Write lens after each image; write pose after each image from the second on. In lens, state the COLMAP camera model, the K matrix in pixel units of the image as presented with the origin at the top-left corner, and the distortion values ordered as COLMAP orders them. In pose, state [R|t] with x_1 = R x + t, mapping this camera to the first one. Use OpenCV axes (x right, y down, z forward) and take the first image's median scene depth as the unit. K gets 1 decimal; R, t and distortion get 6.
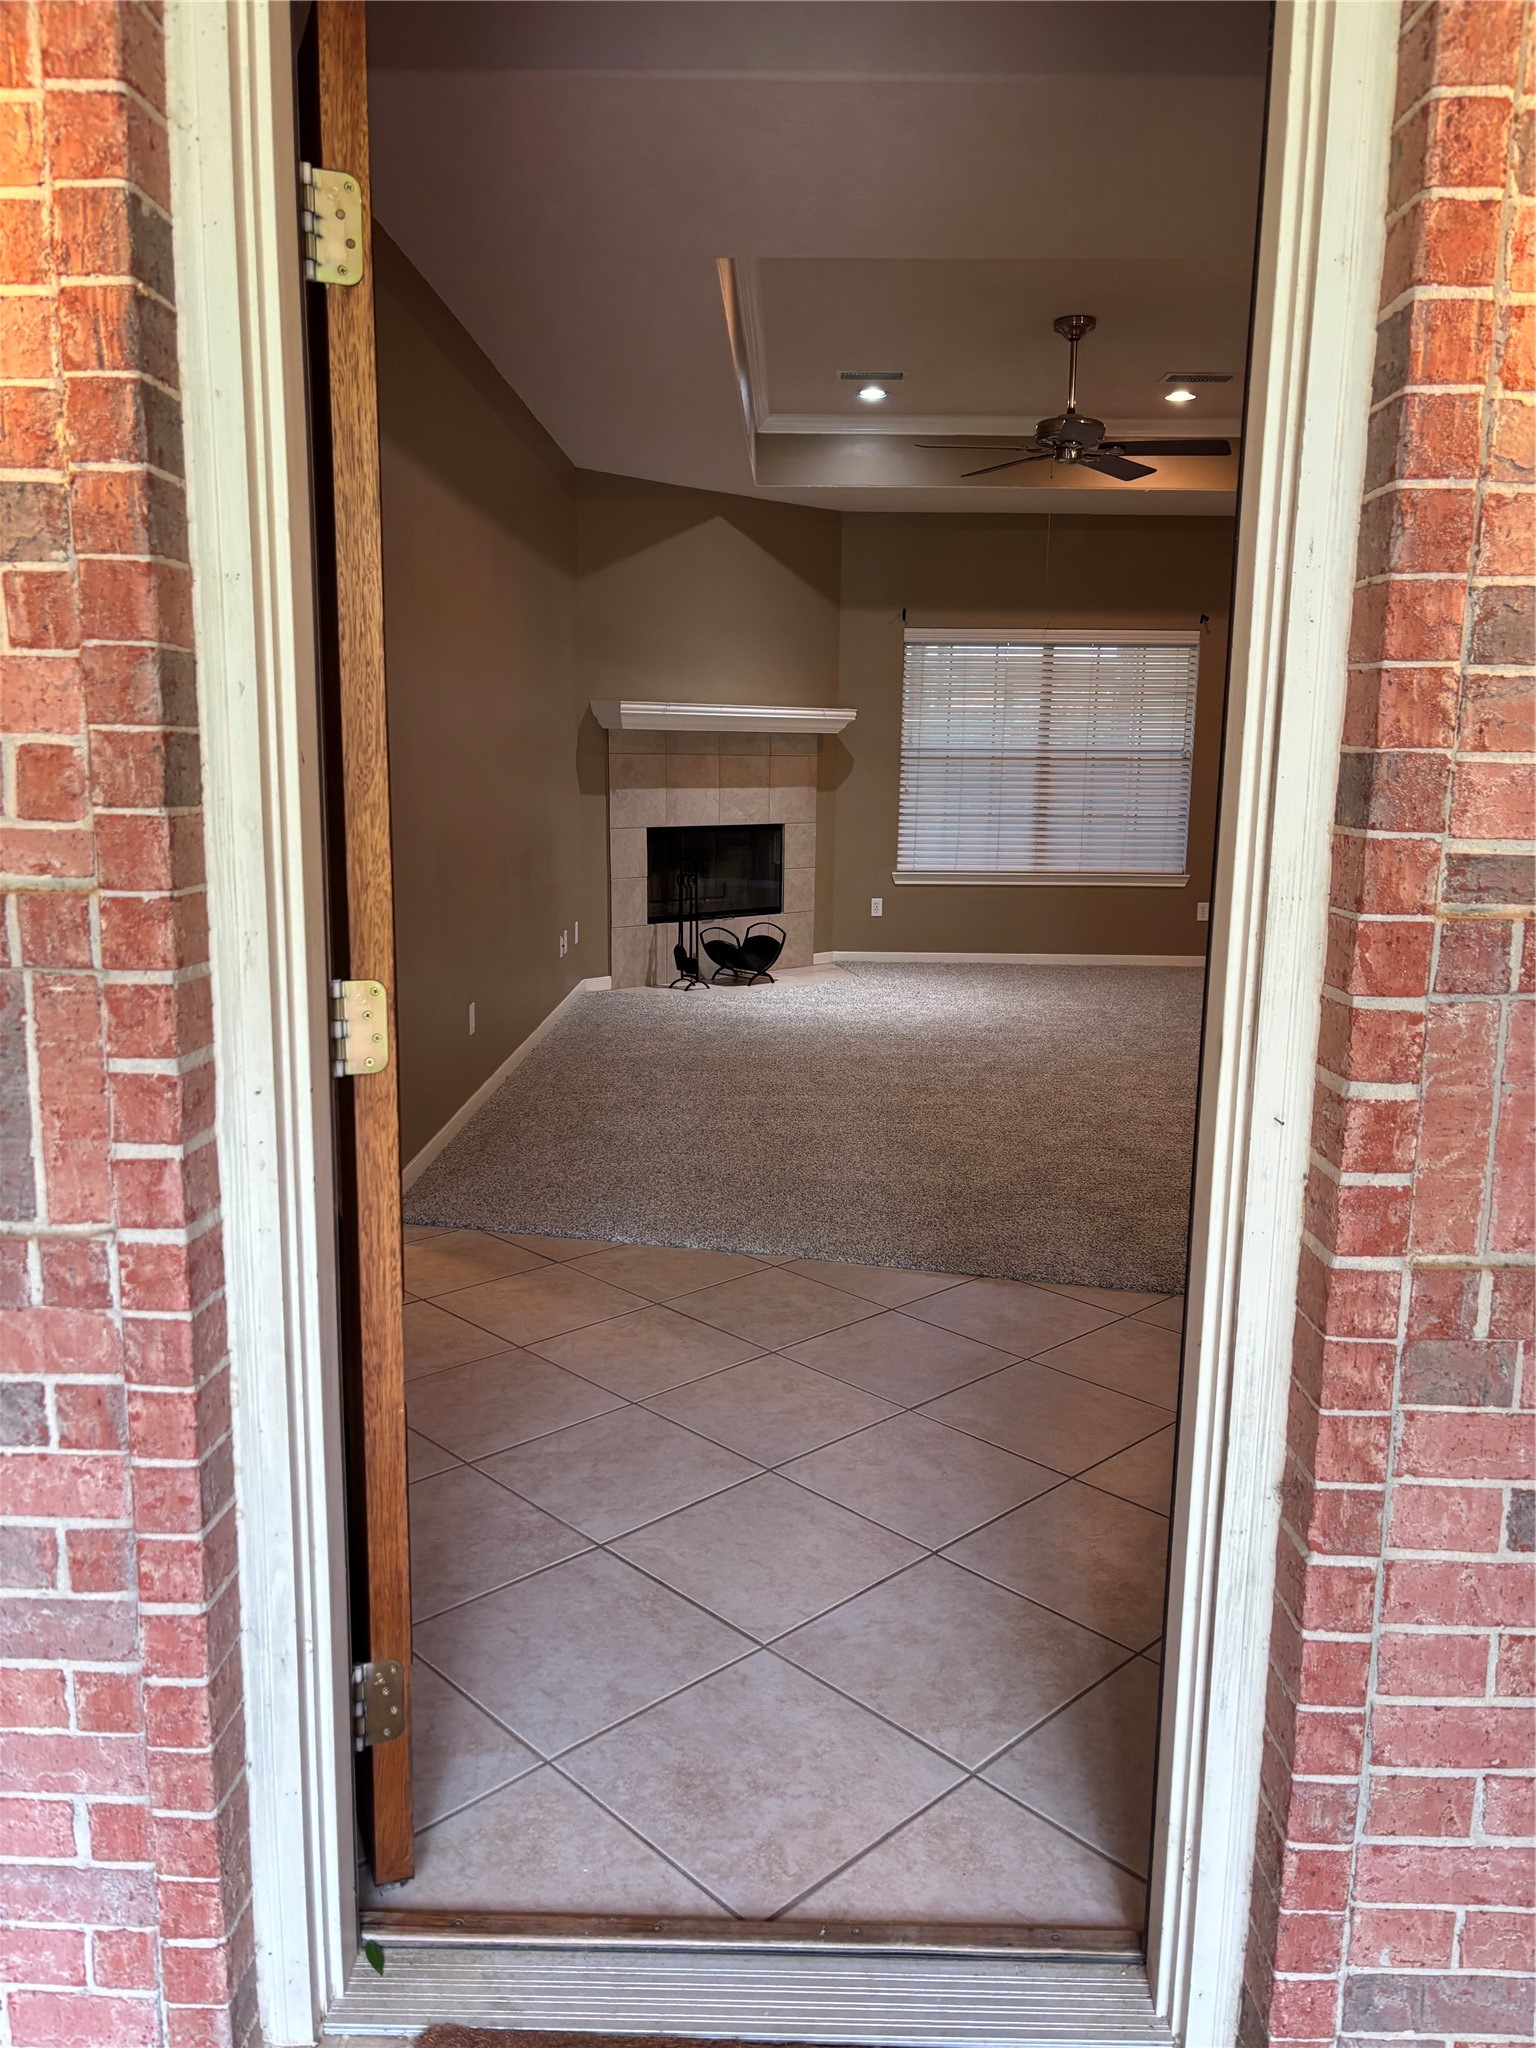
lens RADIAL K [[1561.8, 0, 768.0], [0, 1561.8, 1024.0], [0, 0, 1]] dist [0.040075, -0.003391]
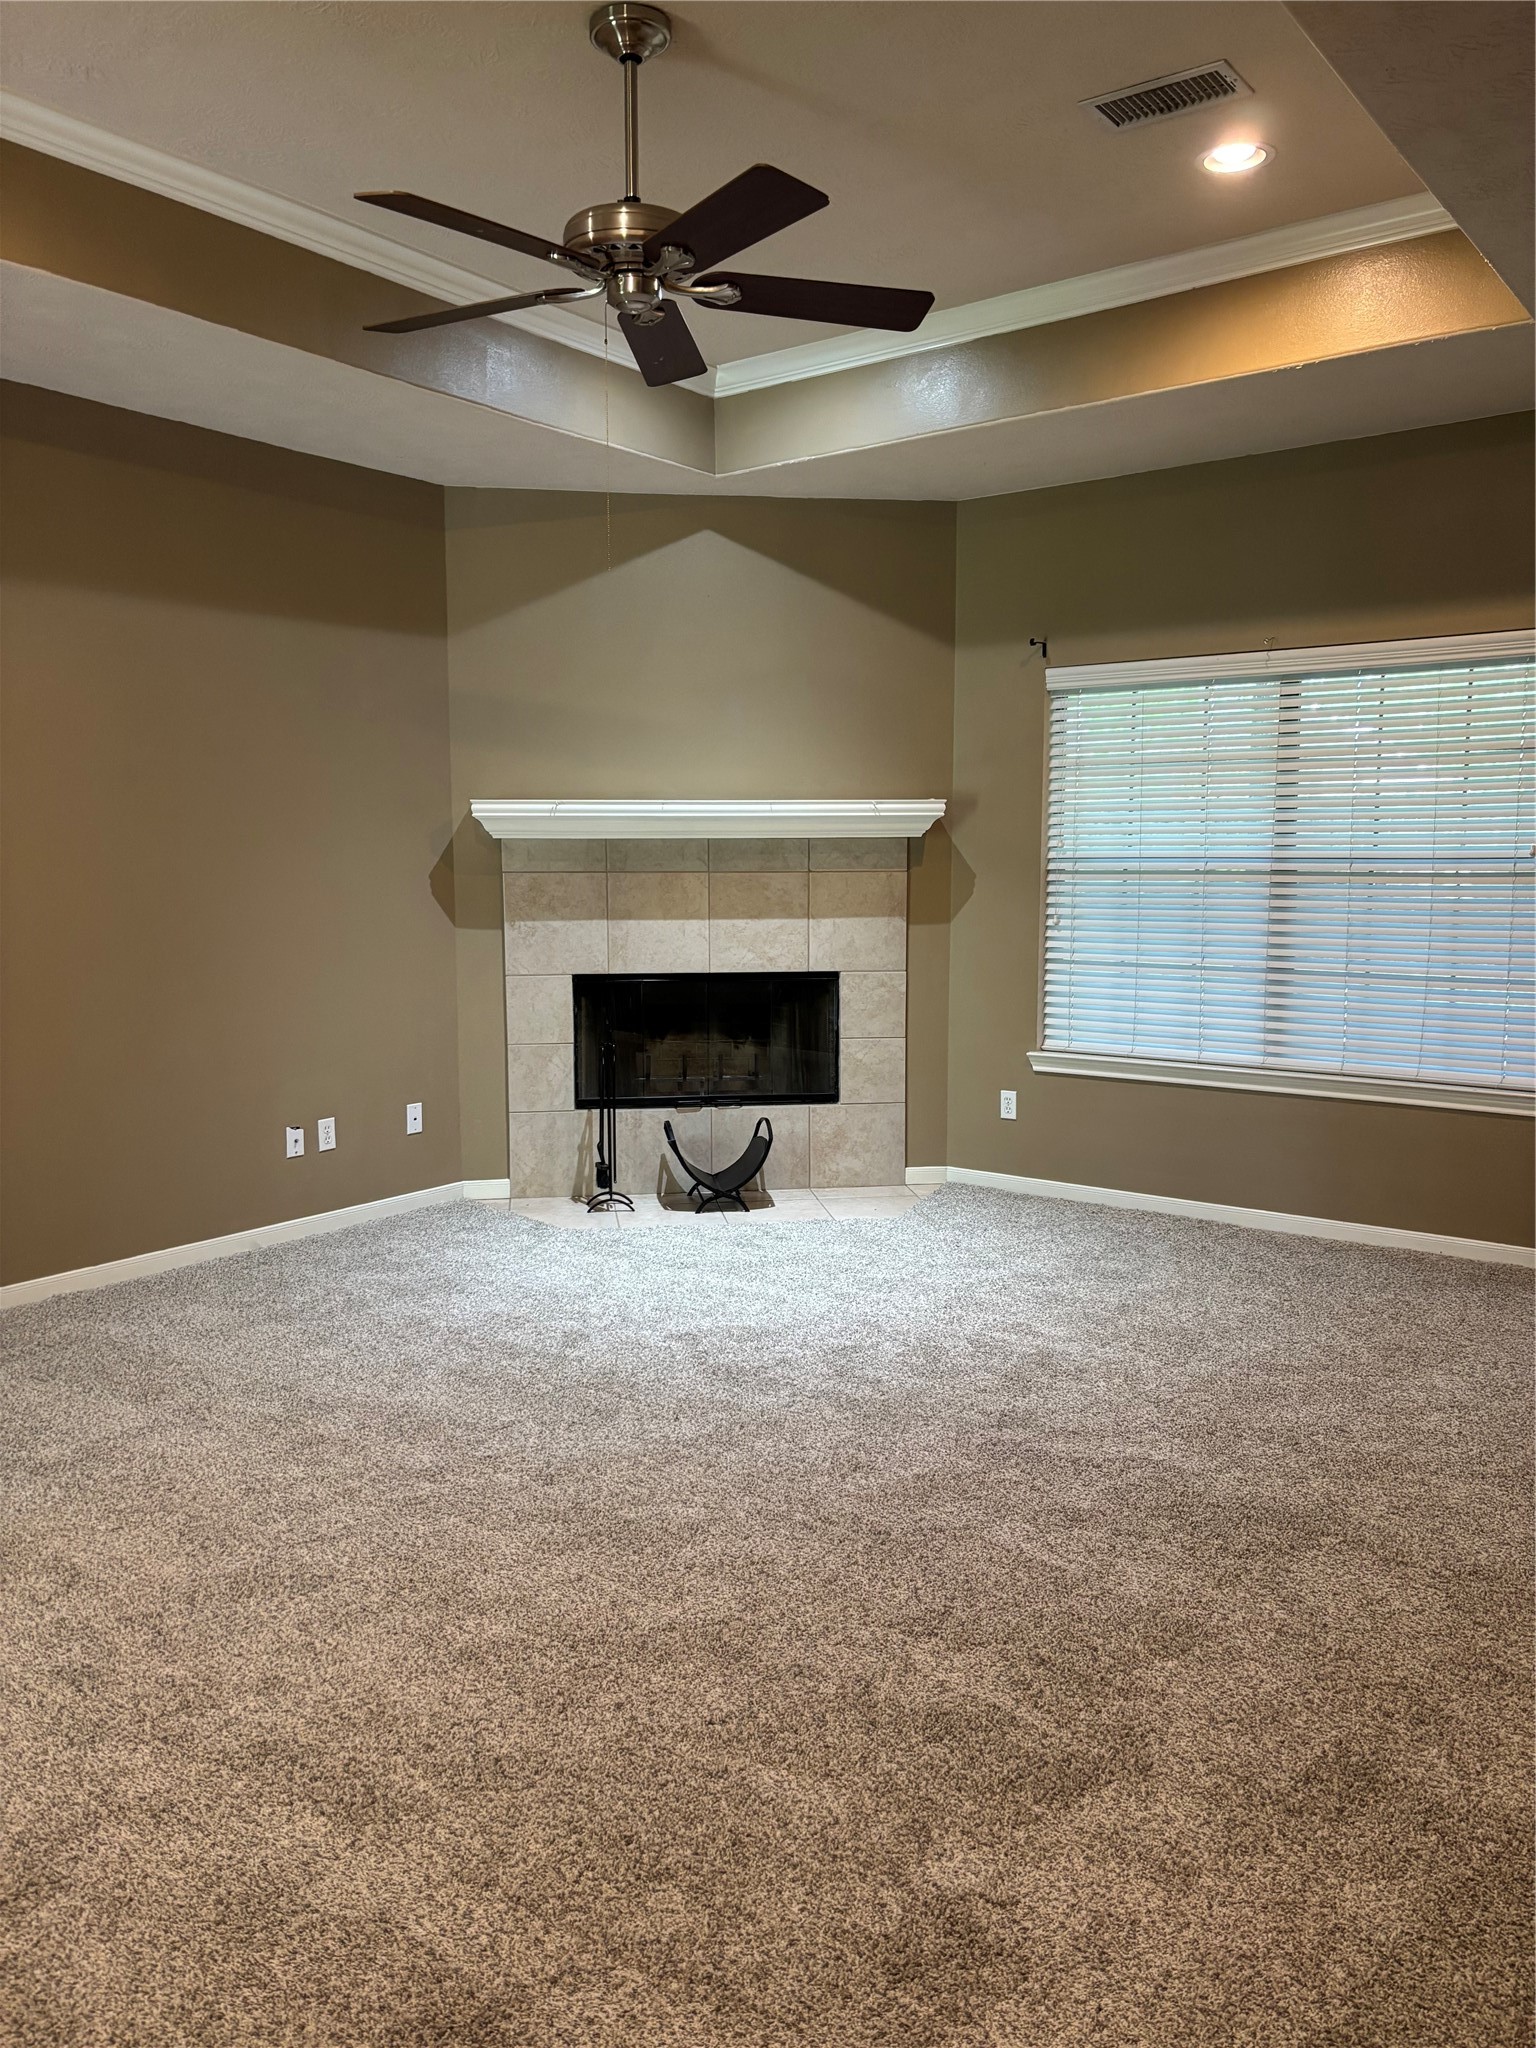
lens RADIAL K [[1561.8, 0, 768.0], [0, 1561.8, 1024.0], [0, 0, 1]] dist [0.040075, -0.003391]
pose [[0.809466, 0.053187, -0.584753, 0.373882], [-0.088489, 0.995565, -0.031941, -0.081029], [0.580461, 0.077599, 0.810582, 0.437745]]
